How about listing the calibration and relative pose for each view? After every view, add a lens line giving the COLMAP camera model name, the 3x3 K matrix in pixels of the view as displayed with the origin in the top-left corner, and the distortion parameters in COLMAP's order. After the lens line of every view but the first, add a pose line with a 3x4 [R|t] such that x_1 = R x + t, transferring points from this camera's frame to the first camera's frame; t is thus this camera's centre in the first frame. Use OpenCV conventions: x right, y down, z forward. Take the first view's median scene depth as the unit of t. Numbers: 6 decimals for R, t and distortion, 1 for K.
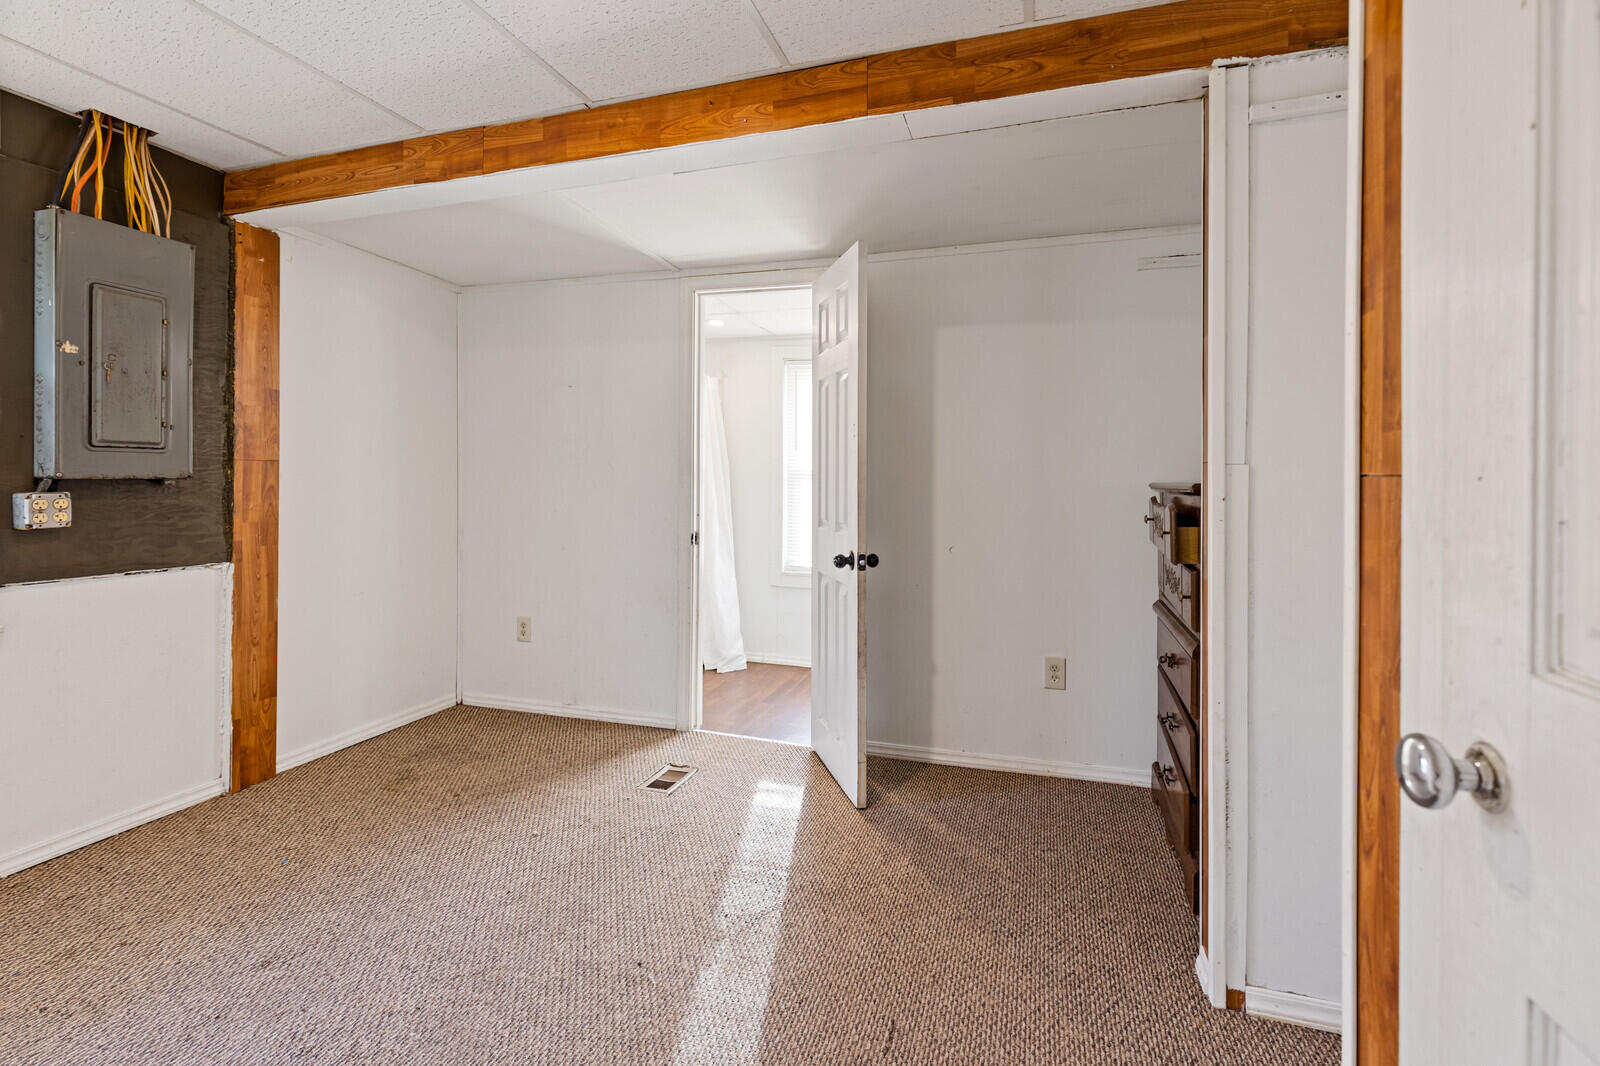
lens RADIAL K [[731.5, 0, 821.8], [0, 731.5, 479.1], [0, 0, 1]] dist [0.003664, -0.002393]
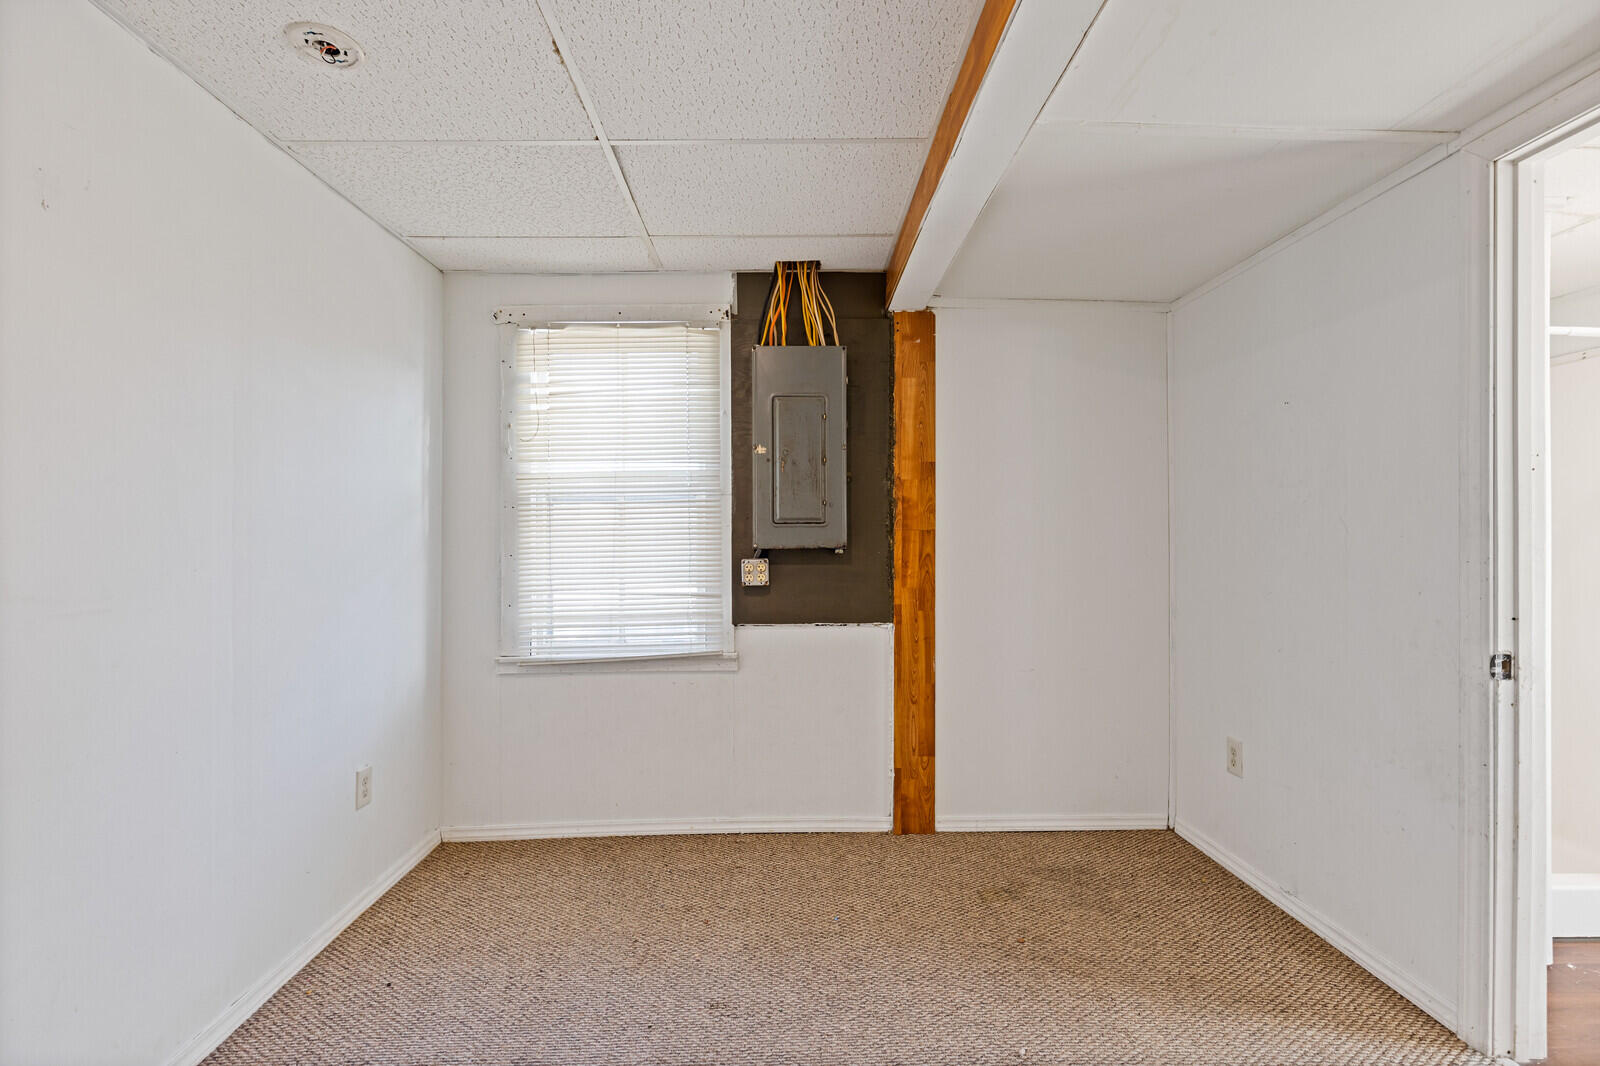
lens RADIAL K [[731.5, 0, 788.9], [0, 731.5, 542.4], [0, 0, 1]] dist [0.003664, -0.002393]
pose [[0.300436, -0.006549, -0.953780, 0.191386], [0.008081, 0.999958, -0.004320, -0.004663], [0.953768, -0.006410, 0.300476, 0.509945]]
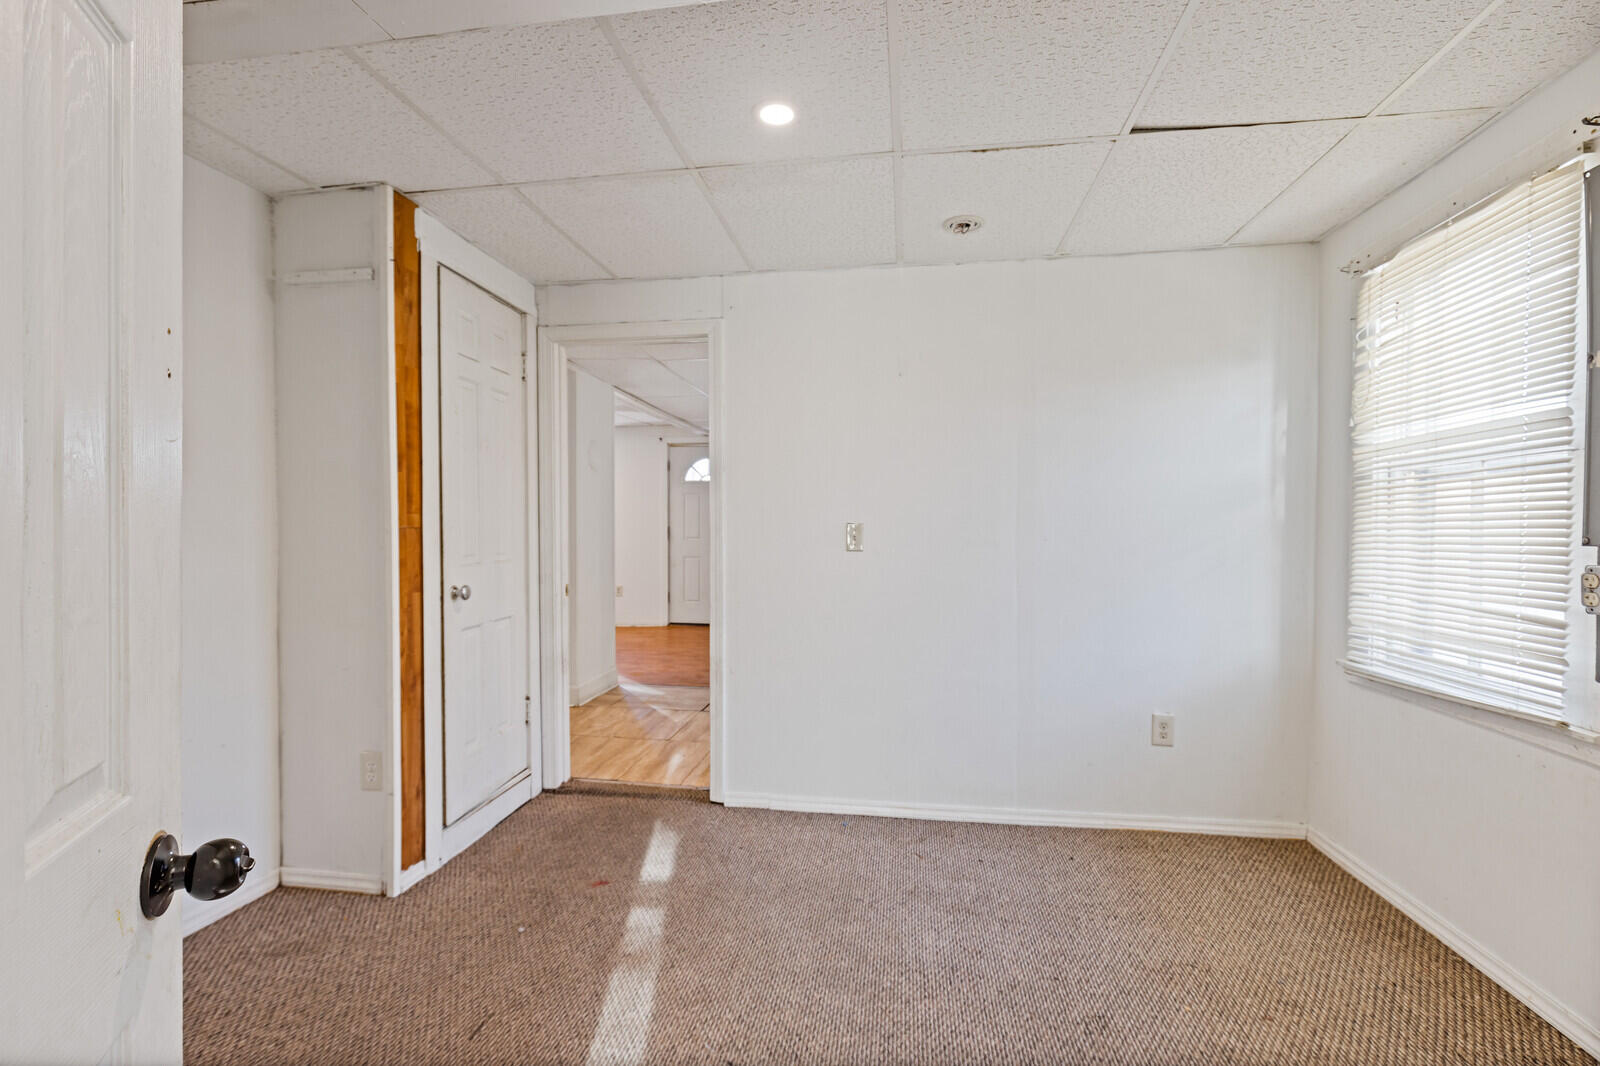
lens RADIAL K [[731.5, 0, 797.5], [0, 731.5, 533.1], [0, 0, 1]] dist [0.003664, -0.002393]
pose [[-0.992776, -0.005815, -0.119839, -0.134551], [-0.007079, 0.999924, 0.010126, -0.011246], [0.119771, 0.010902, -0.992742, 1.243544]]
